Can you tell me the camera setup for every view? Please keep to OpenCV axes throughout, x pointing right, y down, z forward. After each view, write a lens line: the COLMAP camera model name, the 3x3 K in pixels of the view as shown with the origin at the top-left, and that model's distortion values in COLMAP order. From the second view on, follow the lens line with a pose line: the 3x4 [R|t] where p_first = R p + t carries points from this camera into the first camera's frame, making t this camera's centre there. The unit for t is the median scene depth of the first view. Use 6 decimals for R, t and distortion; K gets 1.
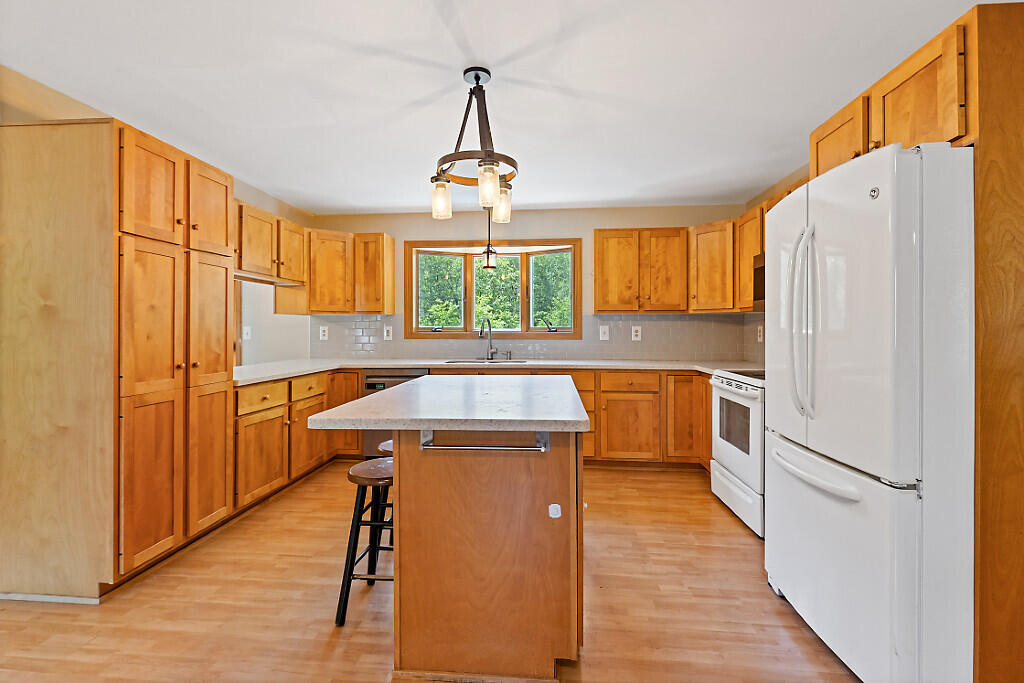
lens RADIAL K [[460.2, 0, 513.9], [0, 460.2, 331.0], [0, 0, 1]] dist [-0.001138, -0.000241]
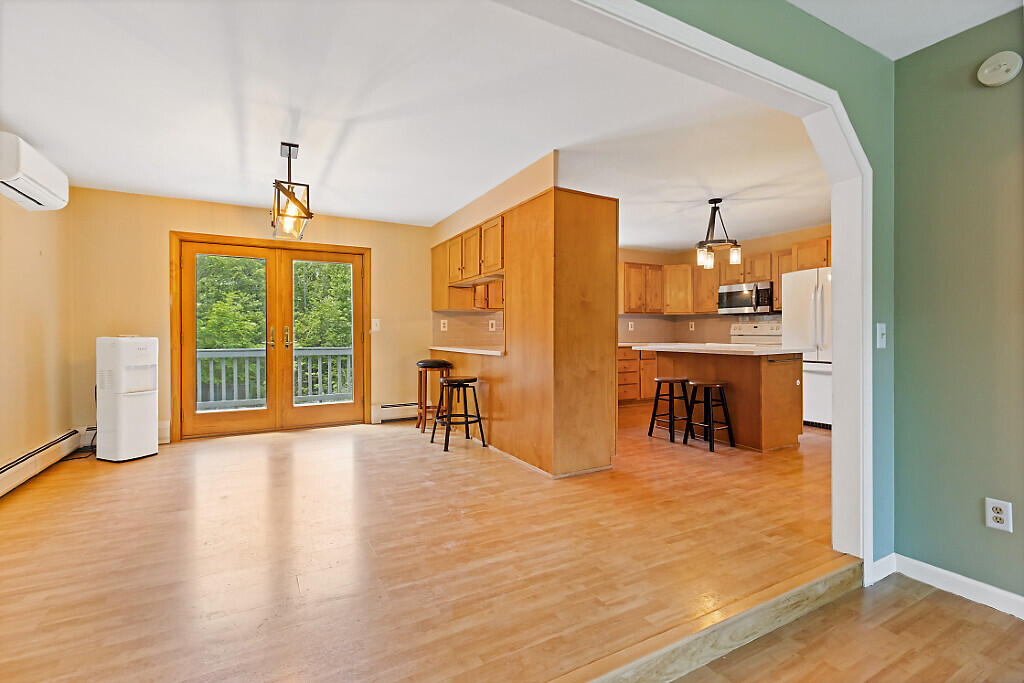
lens RADIAL K [[476.3, 0, 510.3], [0, 476.3, 337.2], [0, 0, 1]] dist [0.000265, 0.000007]
pose [[0.829493, -0.005627, 0.558489, -1.571803], [0.003833, 0.999983, 0.004383, 0.050110], [-0.558504, -0.001495, 0.829501, -0.224536]]
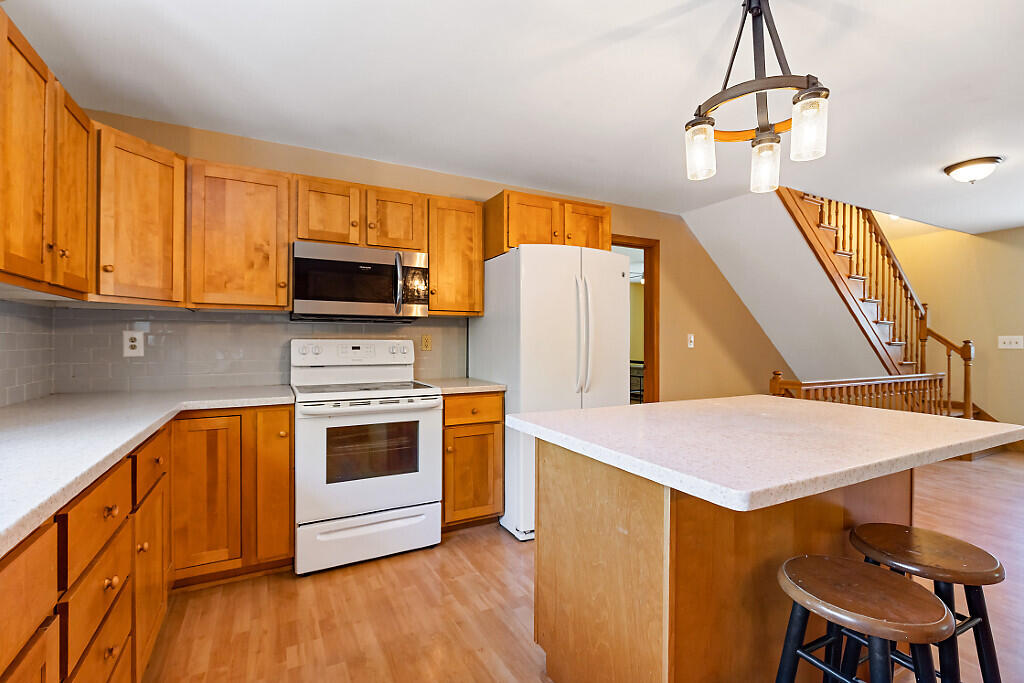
lens RADIAL K [[461.7, 0, 507.5], [0, 461.7, 342.5], [0, 0, 1]] dist [-0.001866, -0.000164]
pose [[-0.539252, 0.001218, 0.842143, -0.355403], [0.002213, 0.999998, -0.000030, 0.006341], [-0.842141, 0.001847, -0.539254, 1.275504]]
